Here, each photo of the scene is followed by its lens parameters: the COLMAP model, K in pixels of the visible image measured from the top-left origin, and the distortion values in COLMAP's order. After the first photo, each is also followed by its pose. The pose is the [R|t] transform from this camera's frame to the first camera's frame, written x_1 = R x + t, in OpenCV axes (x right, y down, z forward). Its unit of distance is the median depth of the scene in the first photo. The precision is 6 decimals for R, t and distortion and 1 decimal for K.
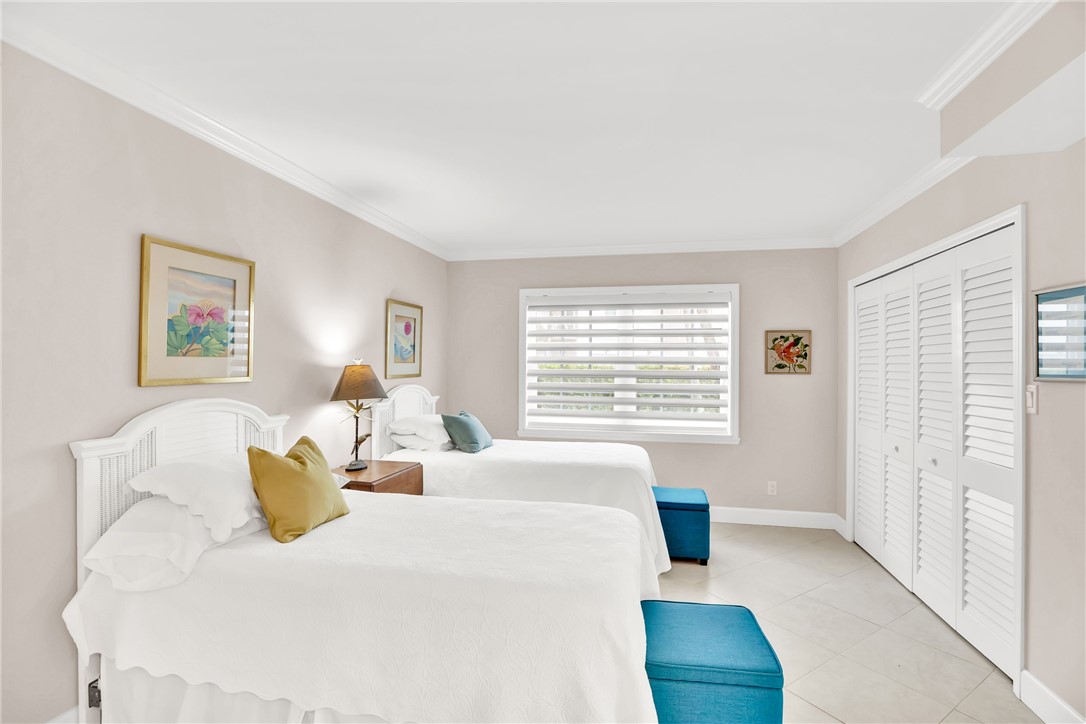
lens RADIAL K [[498.7, 0, 546.7], [0, 498.7, 361.2], [0, 0, 1]] dist [-0.049525, 0.016115]
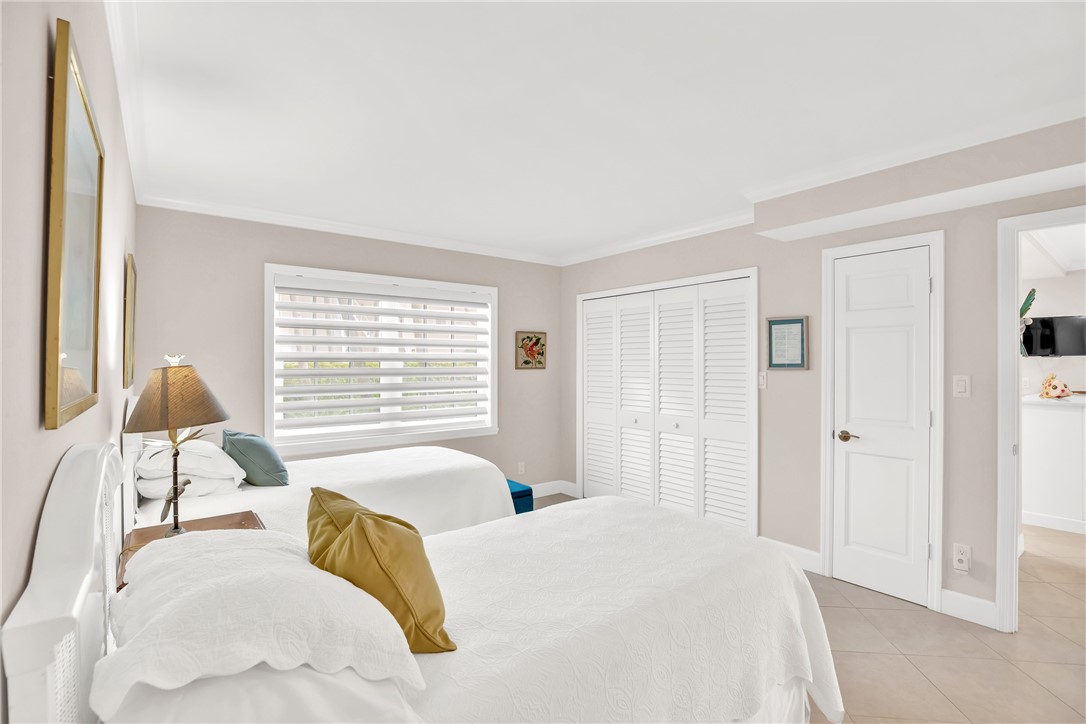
lens RADIAL K [[498.7, 0, 546.7], [0, 498.7, 361.2], [0, 0, 1]] dist [-0.049525, 0.016115]
pose [[0.637795, -0.005701, 0.770185, -0.401608], [-0.000284, 0.999971, 0.007637, -0.001638], [-0.770206, -0.005089, 0.637775, 0.216527]]
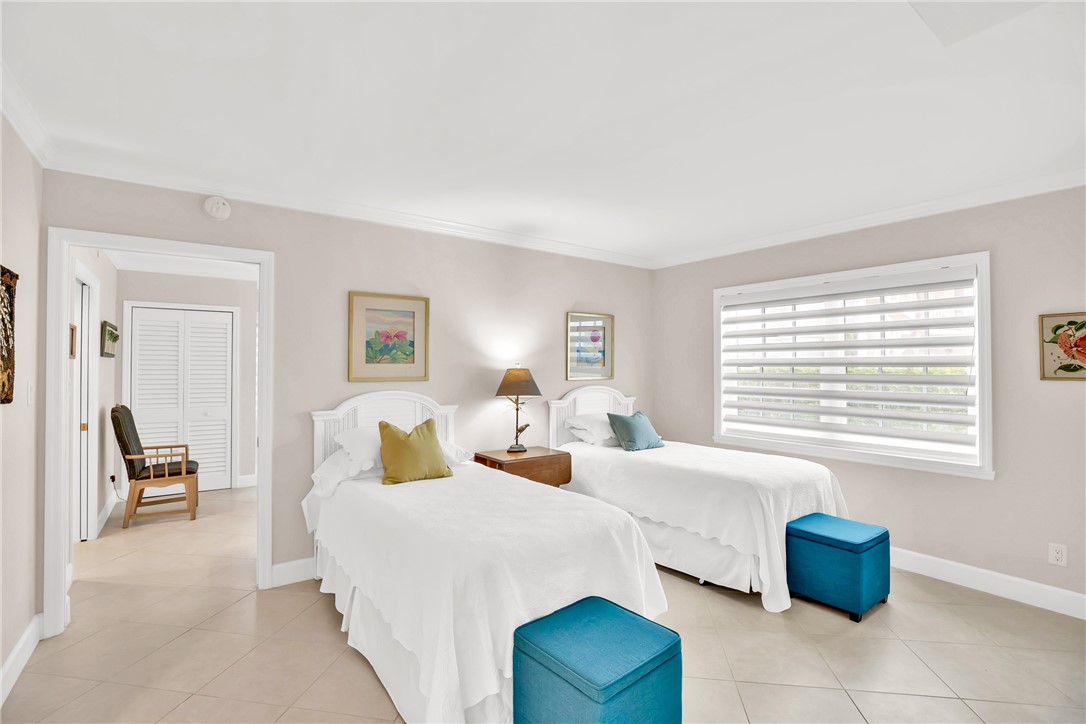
lens RADIAL K [[498.7, 0, 546.7], [0, 498.7, 361.2], [0, 0, 1]] dist [-0.049525, 0.016115]
pose [[0.751894, -0.013699, -0.659142, 0.375002], [0.007908, 0.999900, -0.011760, 0.003233], [0.659236, 0.003630, 0.751927, 0.072453]]
